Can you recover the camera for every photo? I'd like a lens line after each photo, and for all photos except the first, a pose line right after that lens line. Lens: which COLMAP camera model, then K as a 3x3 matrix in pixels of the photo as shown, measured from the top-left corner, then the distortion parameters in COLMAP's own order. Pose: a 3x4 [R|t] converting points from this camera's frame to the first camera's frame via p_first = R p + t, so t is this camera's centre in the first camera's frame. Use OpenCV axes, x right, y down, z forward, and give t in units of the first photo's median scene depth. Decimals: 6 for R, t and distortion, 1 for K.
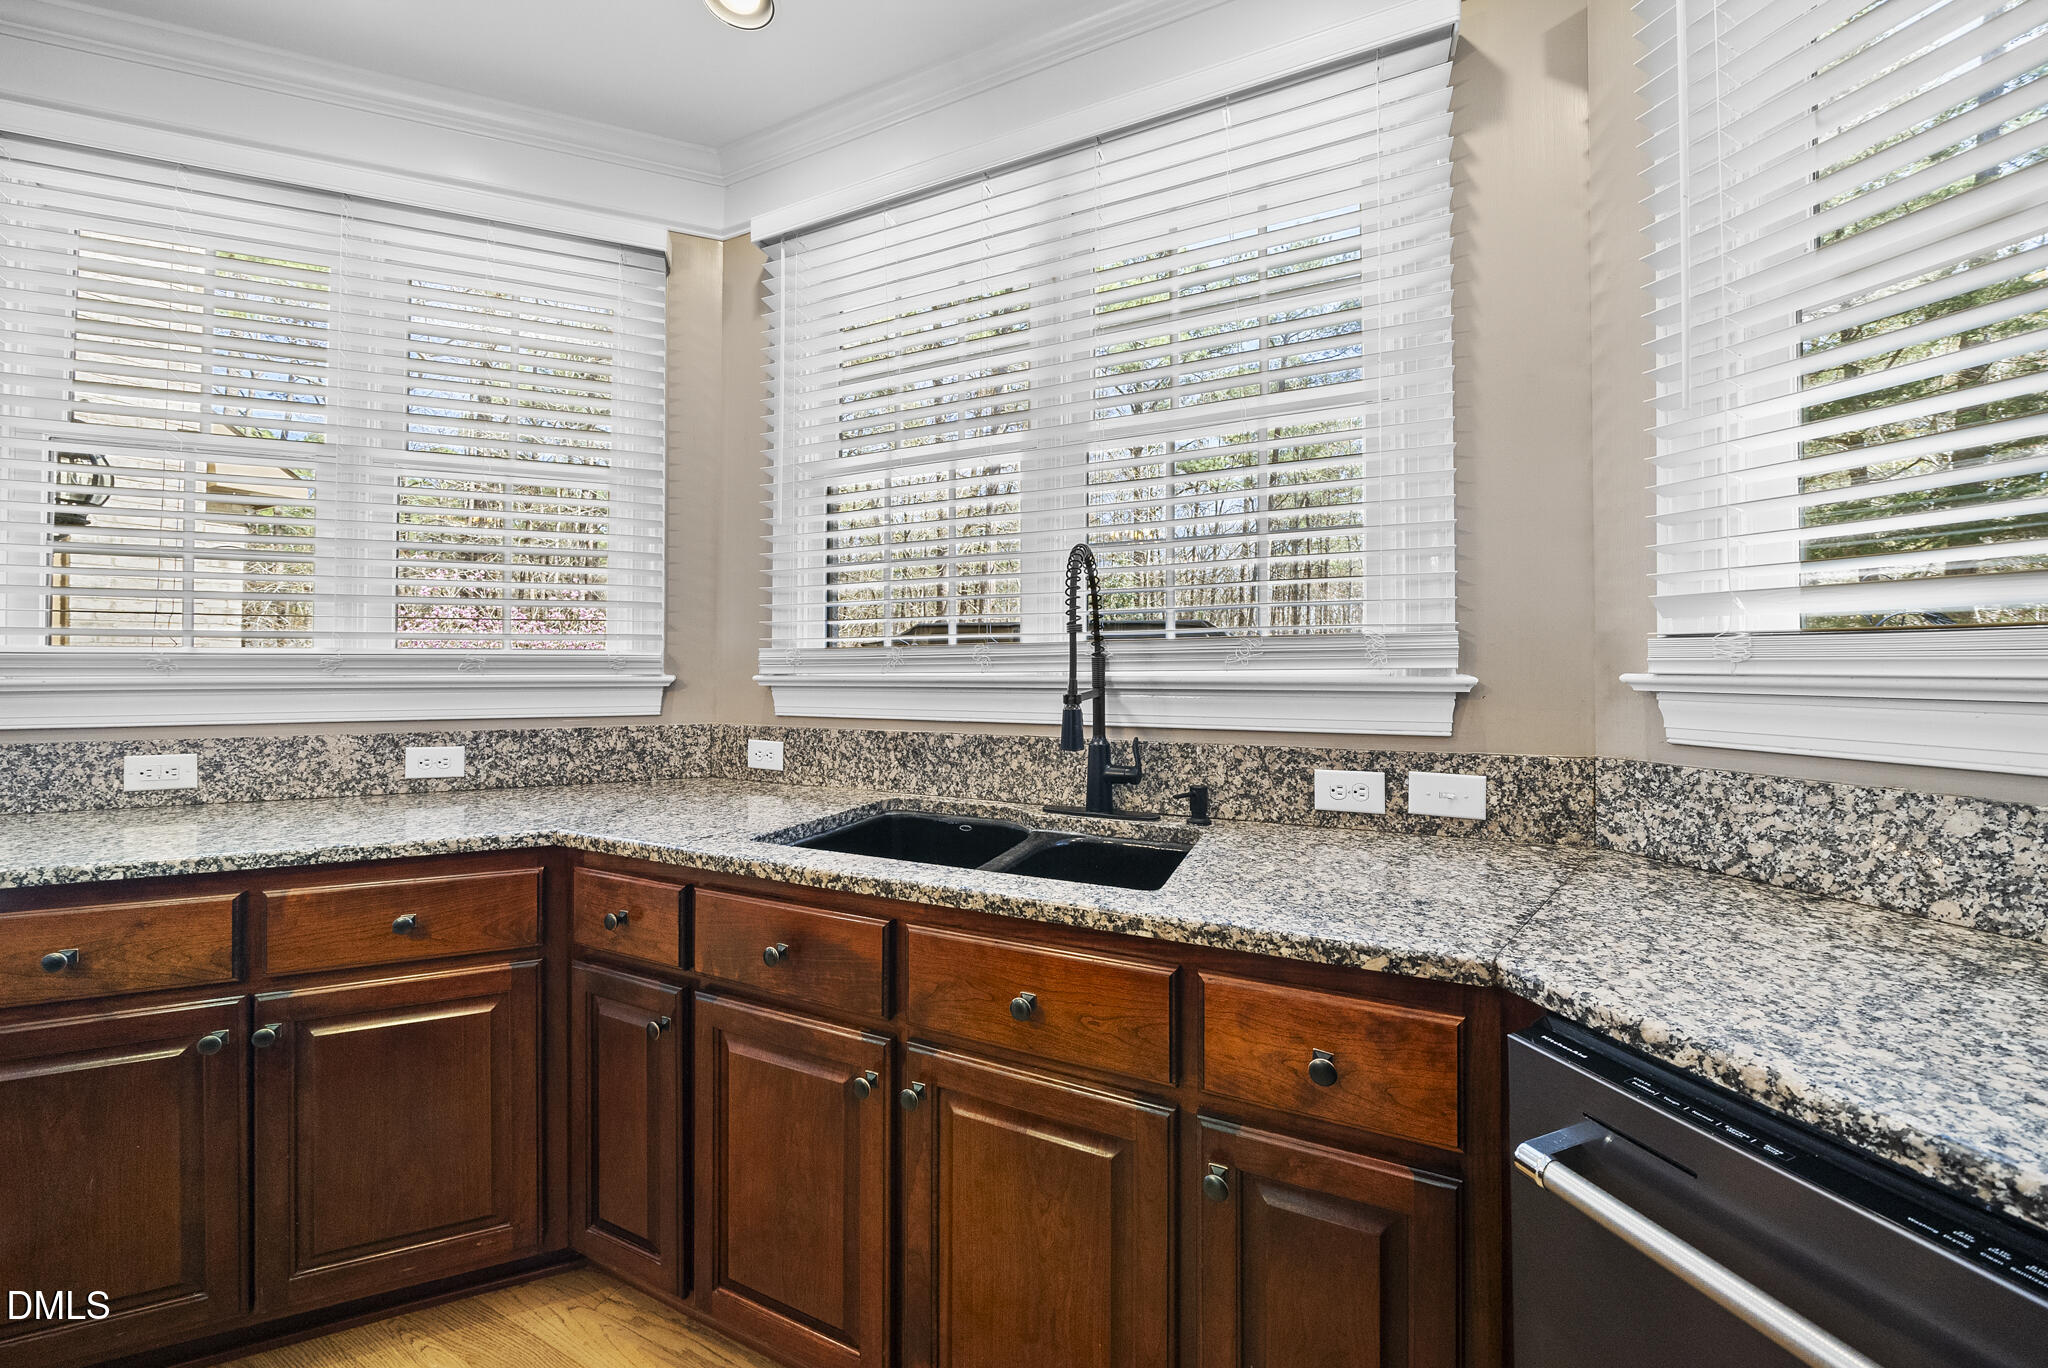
lens RADIAL K [[704.8, 0, 1020.8], [0, 704.8, 689.0], [0, 0, 1]] dist [-0.008185, 0.000165]
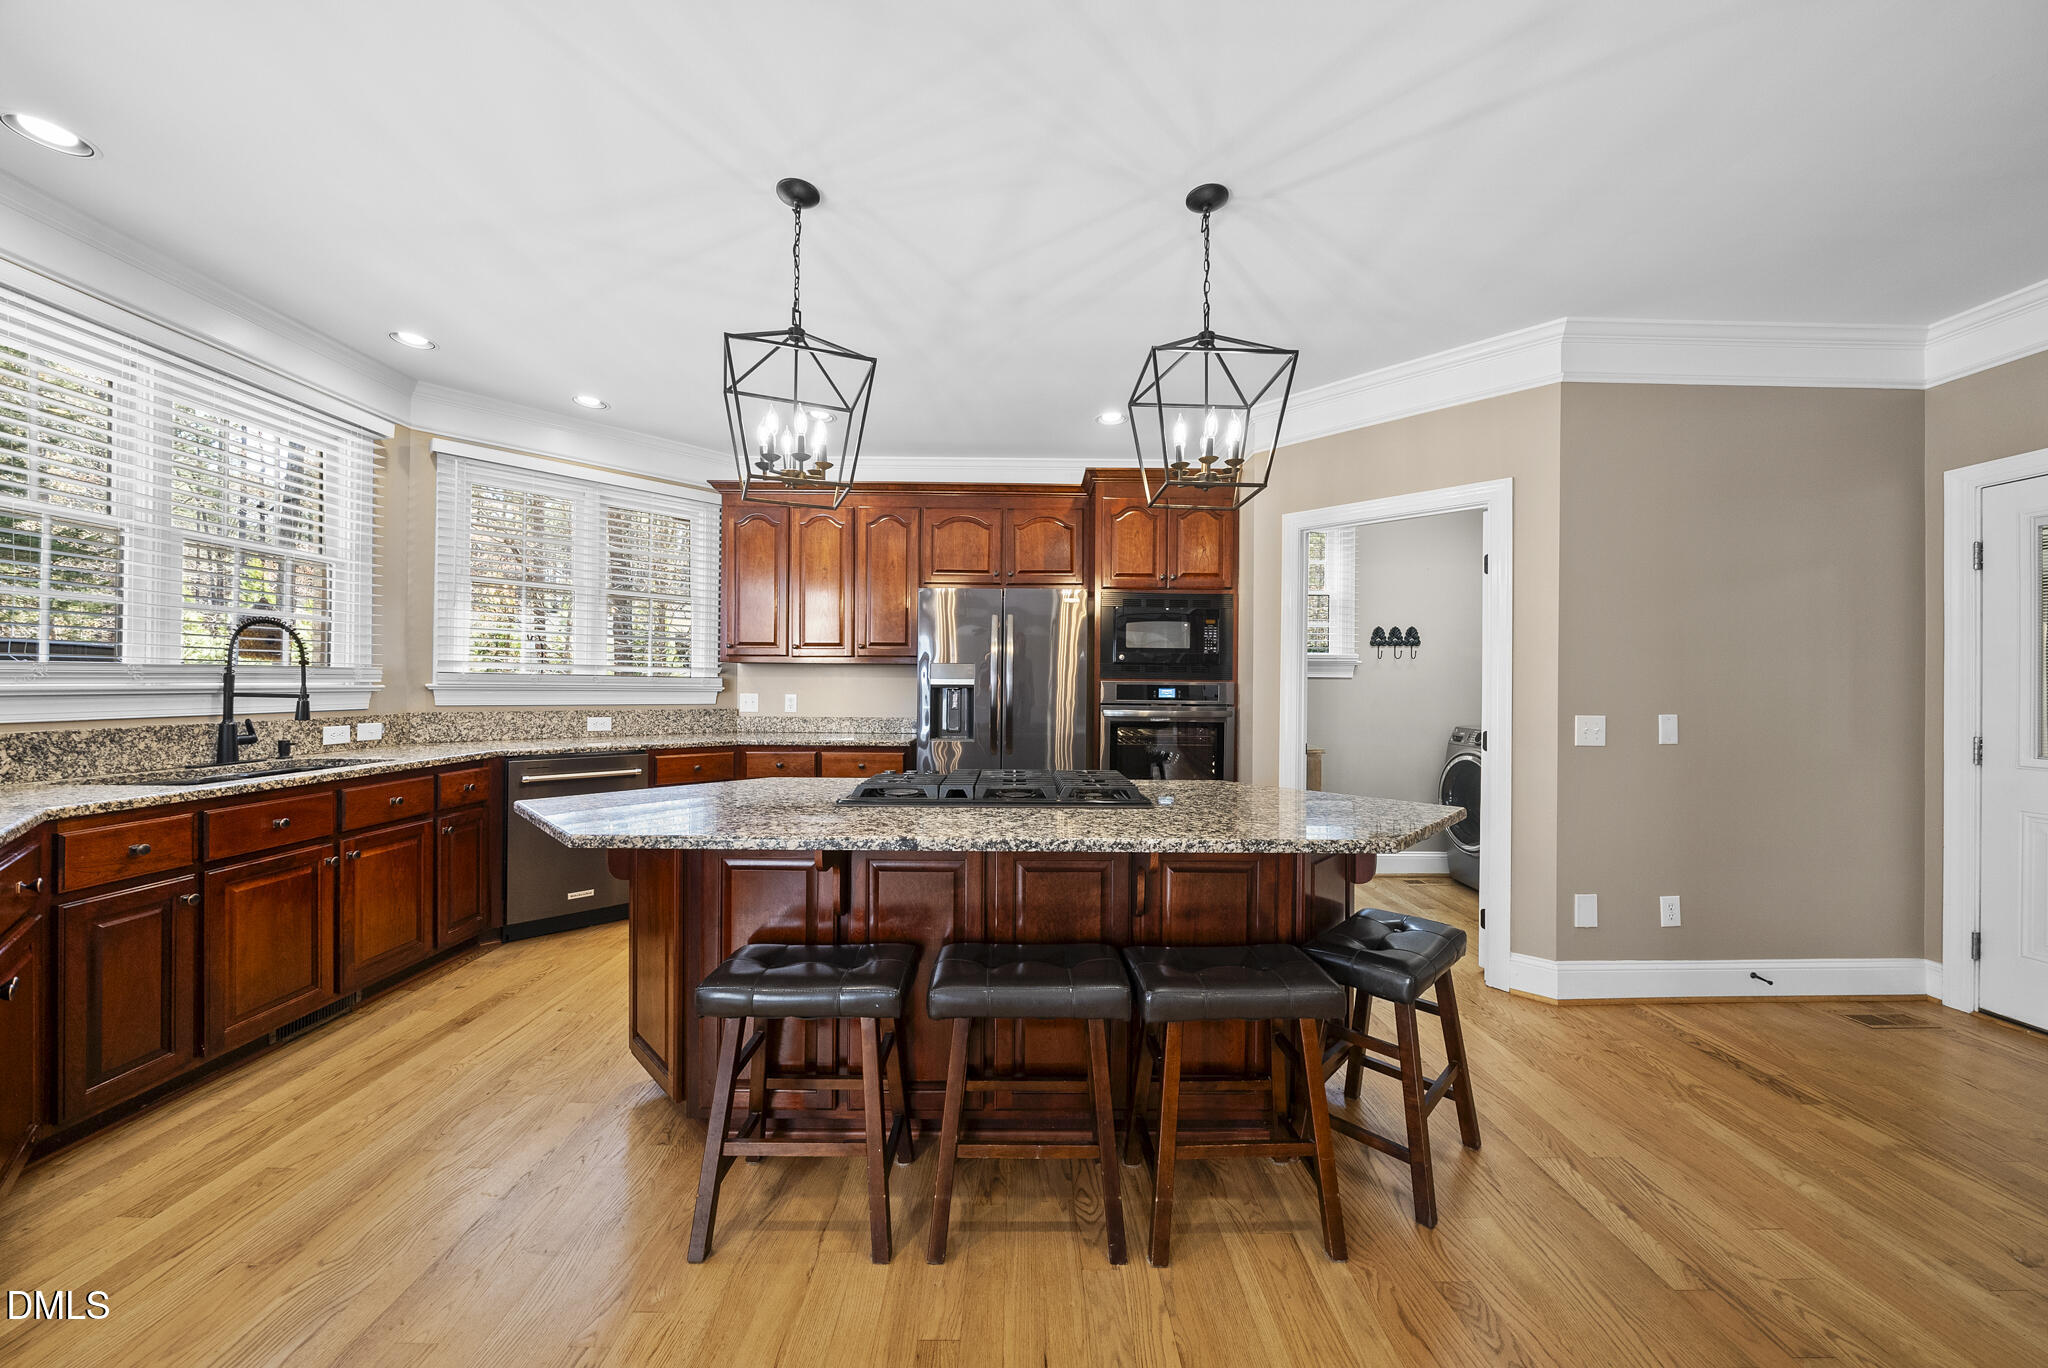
lens RADIAL K [[704.8, 0, 1020.8], [0, 704.8, 689.0], [0, 0, 1]] dist [-0.008185, 0.000165]
pose [[-0.414953, -0.011396, 0.909772, -2.303950], [0.010054, 0.999803, 0.017109, -0.020418], [-0.909787, 0.016246, -0.414757, -0.085198]]
